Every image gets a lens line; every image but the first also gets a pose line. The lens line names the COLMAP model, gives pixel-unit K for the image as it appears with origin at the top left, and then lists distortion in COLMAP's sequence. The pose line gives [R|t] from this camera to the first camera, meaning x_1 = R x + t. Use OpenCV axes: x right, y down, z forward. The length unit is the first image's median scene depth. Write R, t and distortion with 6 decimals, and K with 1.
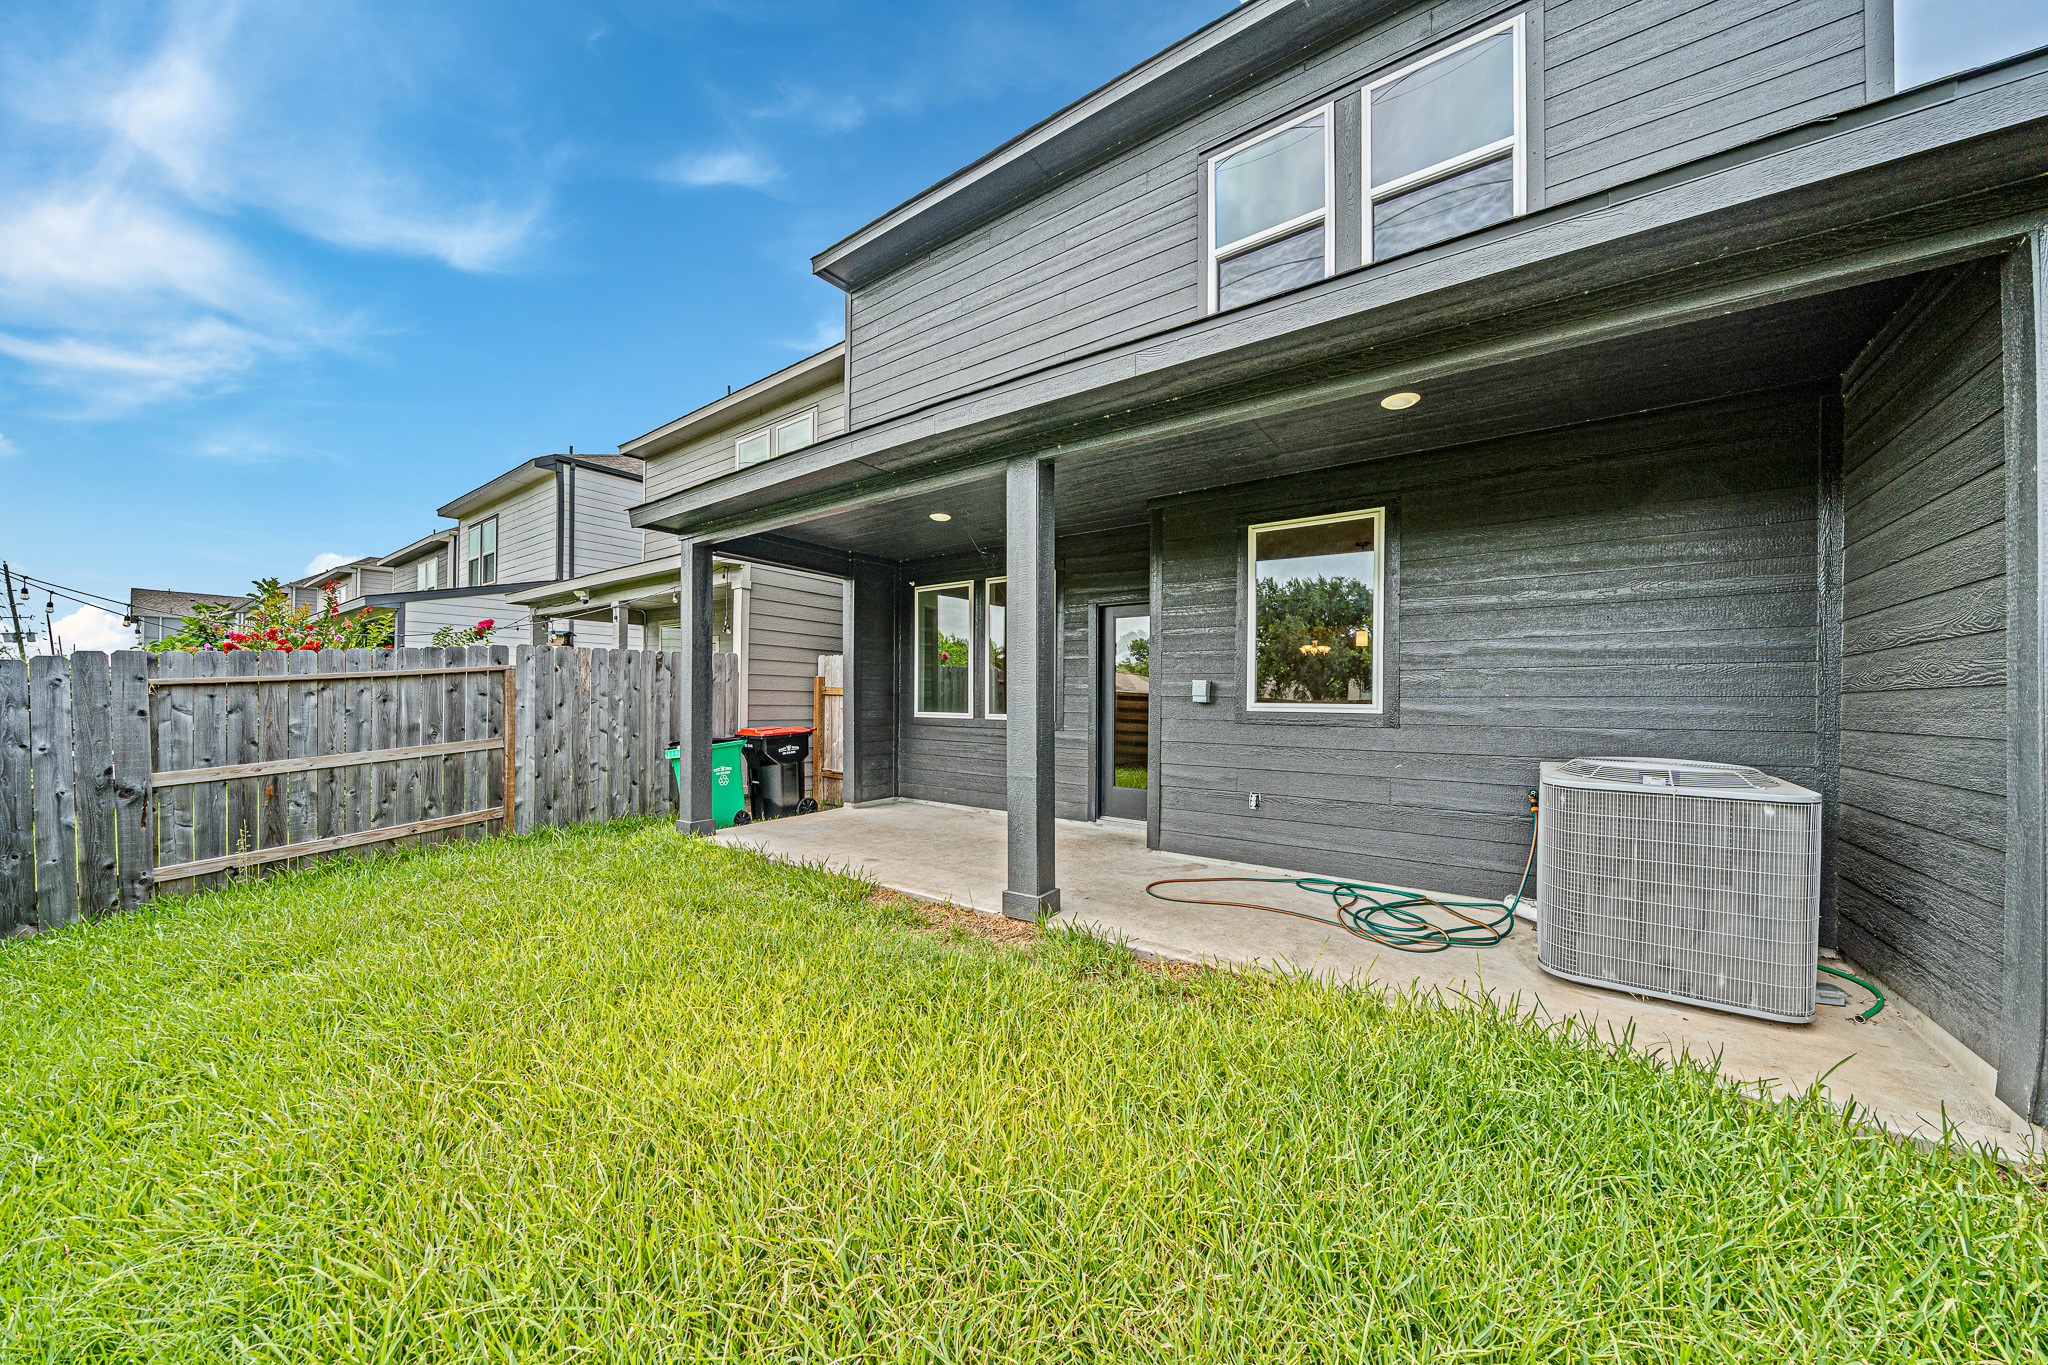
lens RADIAL K [[696.3, 0, 1029.6], [0, 696.3, 697.7], [0, 0, 1]] dist [-0.008098, -0.000126]
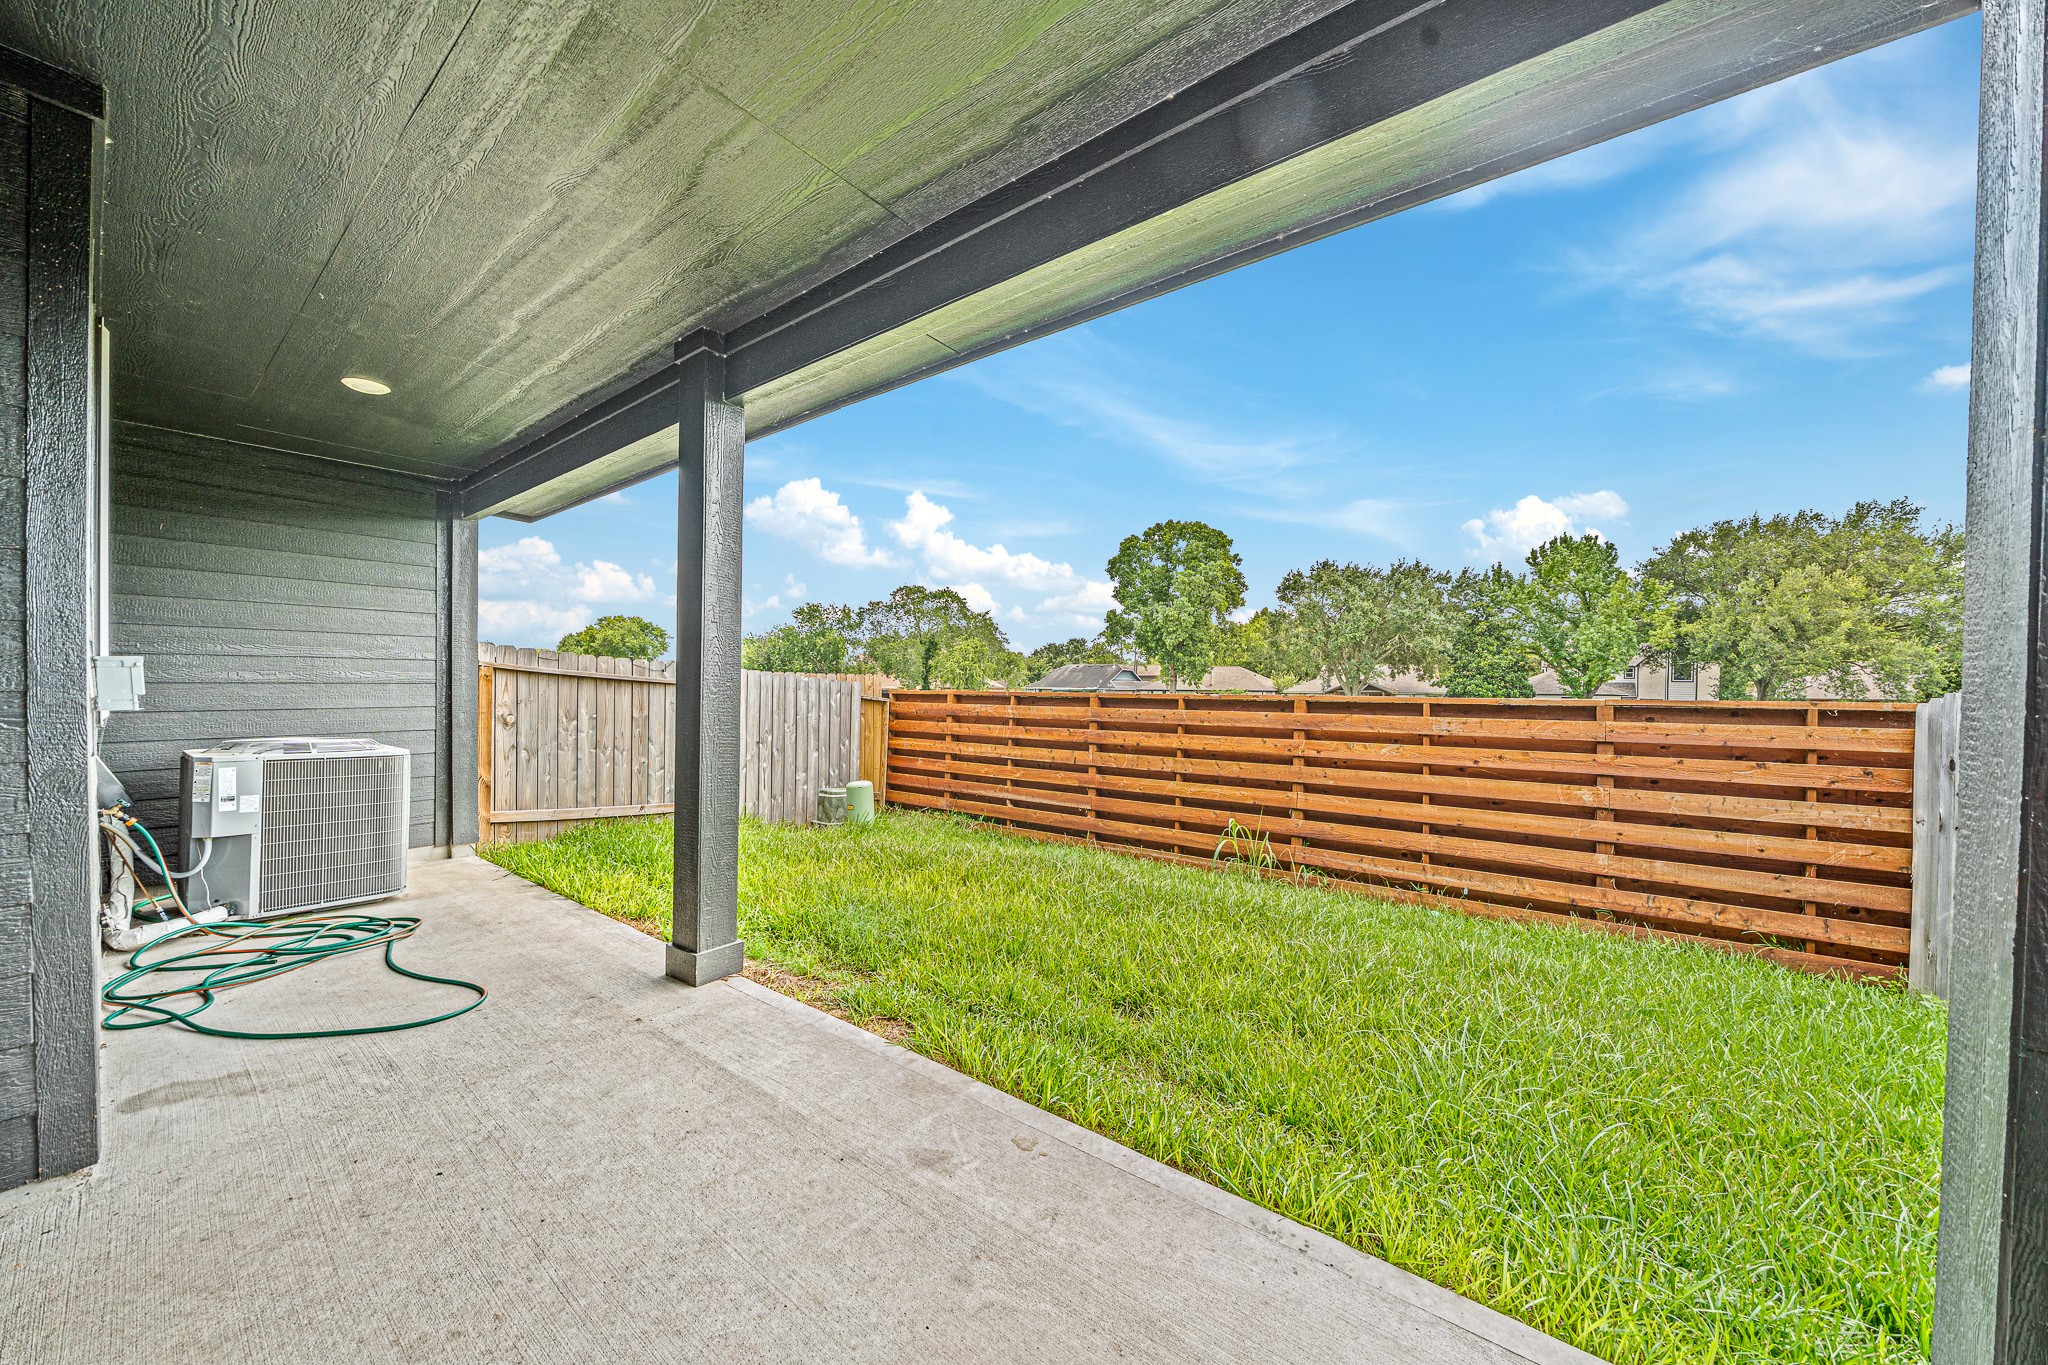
lens RADIAL K [[696.3, 0, 1029.6], [0, 696.3, 697.7], [0, 0, 1]] dist [-0.008098, -0.000126]
pose [[-0.999687, -0.021755, -0.012316, -0.275850], [-0.021923, 0.999666, 0.013691, -0.019240], [0.012014, 0.013957, -0.999830, 1.396749]]
